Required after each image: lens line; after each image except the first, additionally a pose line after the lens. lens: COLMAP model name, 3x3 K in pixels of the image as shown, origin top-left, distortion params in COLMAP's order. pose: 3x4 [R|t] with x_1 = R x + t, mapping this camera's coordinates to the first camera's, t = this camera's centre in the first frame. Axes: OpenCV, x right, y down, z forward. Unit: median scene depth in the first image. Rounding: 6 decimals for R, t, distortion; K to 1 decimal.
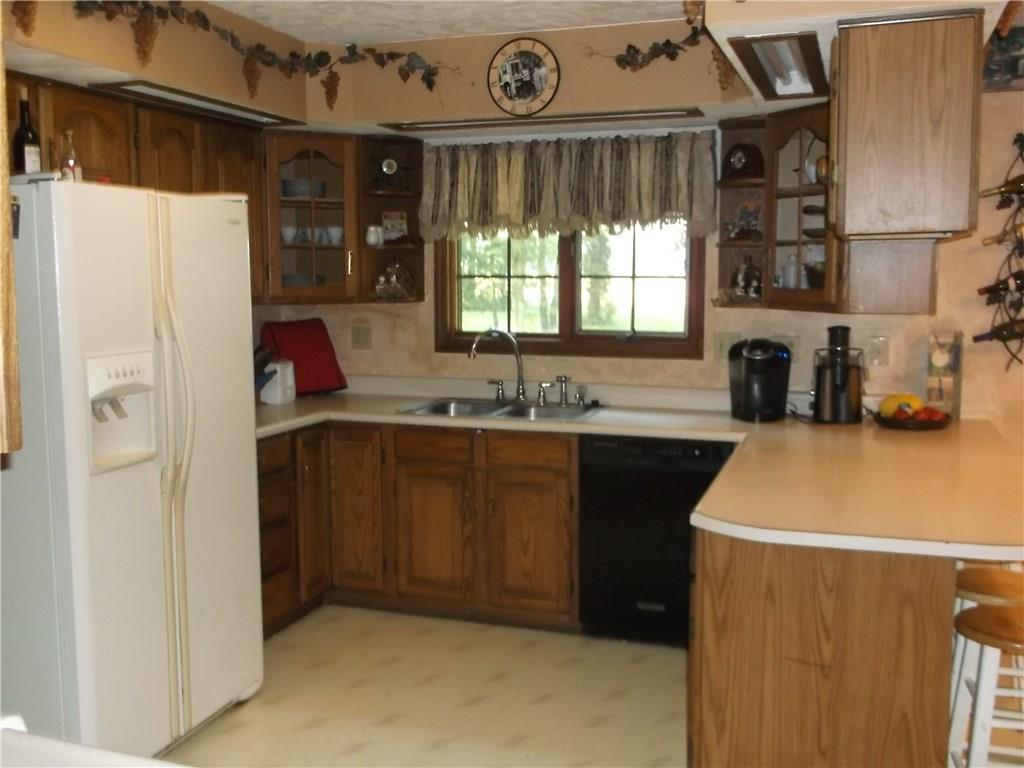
lens RADIAL K [[1016.0, 0, 512.0], [0, 1016.0, 384.0], [0, 0, 1]] dist [0.009083, 0.006846]
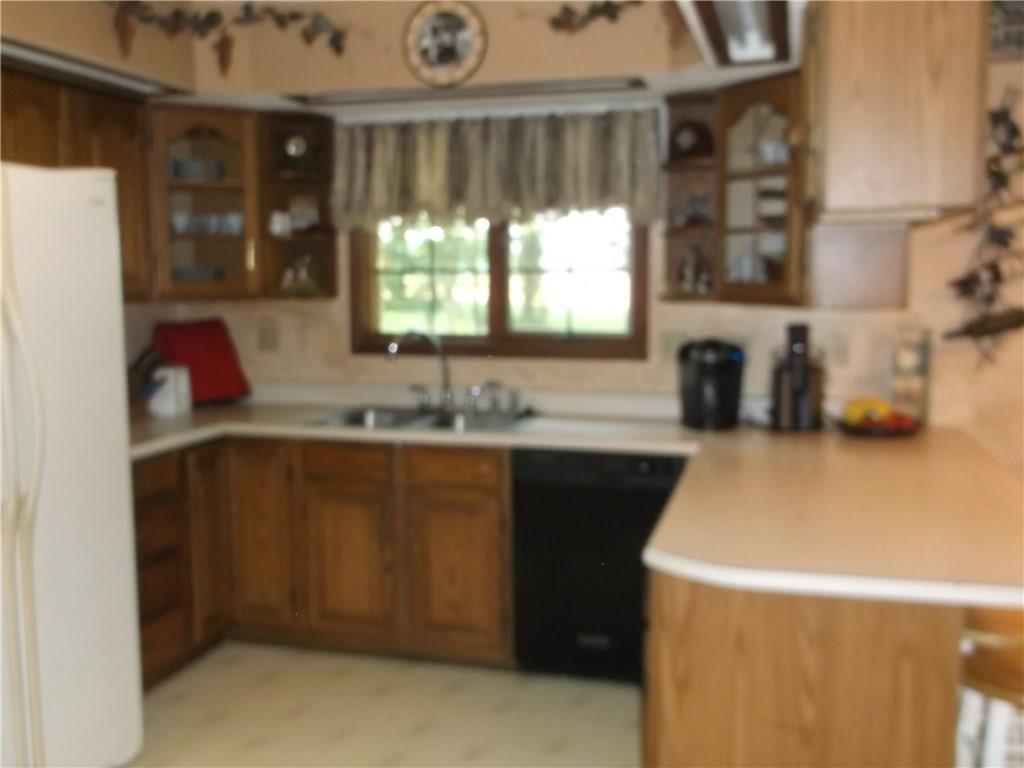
lens RADIAL K [[1016.0, 0, 512.0], [0, 1016.0, 384.0], [0, 0, 1]] dist [0.009083, 0.006846]
pose [[0.997866, -0.009060, 0.064670, 0.009231], [0.009086, 0.999959, -0.000114, -0.005265], [-0.064666, 0.000702, 0.997907, 0.112745]]
